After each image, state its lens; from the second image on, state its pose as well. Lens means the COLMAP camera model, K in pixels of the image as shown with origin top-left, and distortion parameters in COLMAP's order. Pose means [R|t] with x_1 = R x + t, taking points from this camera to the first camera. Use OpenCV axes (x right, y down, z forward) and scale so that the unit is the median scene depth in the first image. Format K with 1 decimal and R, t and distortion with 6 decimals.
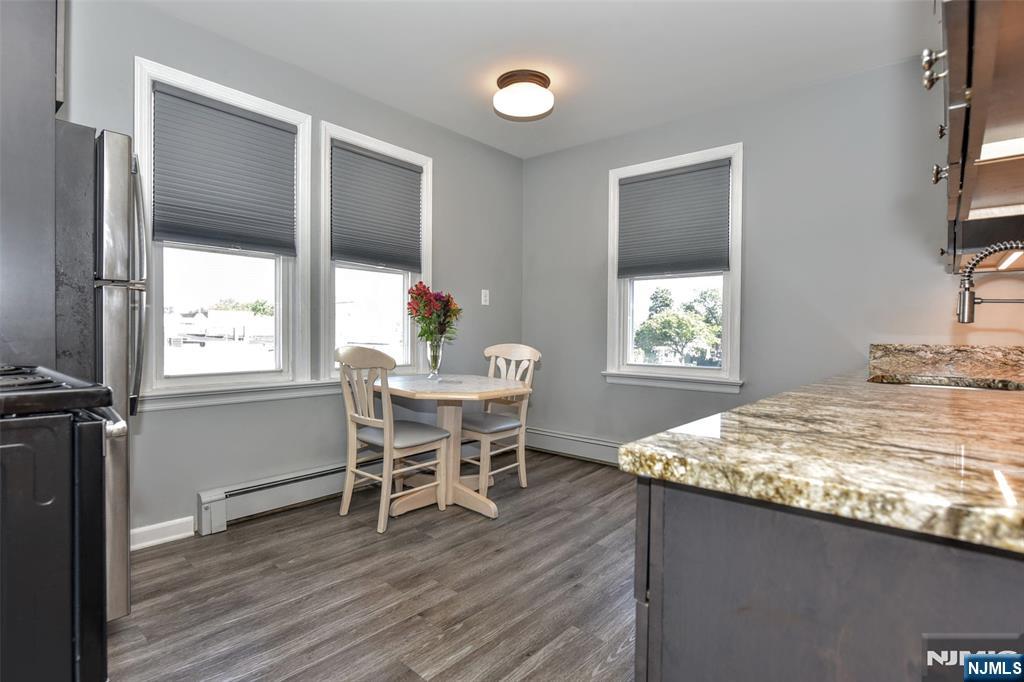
lens RADIAL K [[504.9, 0, 512.4], [0, 504.9, 341.4], [0, 0, 1]] dist [0.003221, 0.000582]
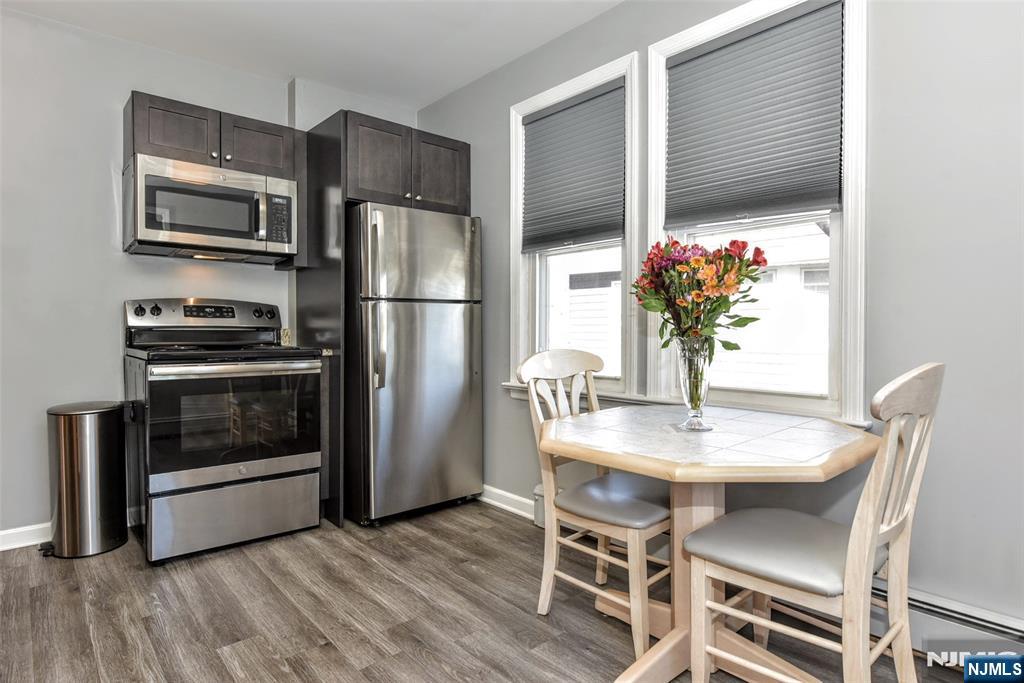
lens RADIAL K [[587.6, 0, 514.4], [0, 587.6, 340.6], [0, 0, 1]] dist [0.006957, 0.002181]
pose [[-0.174078, 0.007274, -0.984705, 0.736997], [-0.004571, 0.999956, 0.008195, -0.017041], [0.984721, 0.005928, -0.174037, 1.387403]]
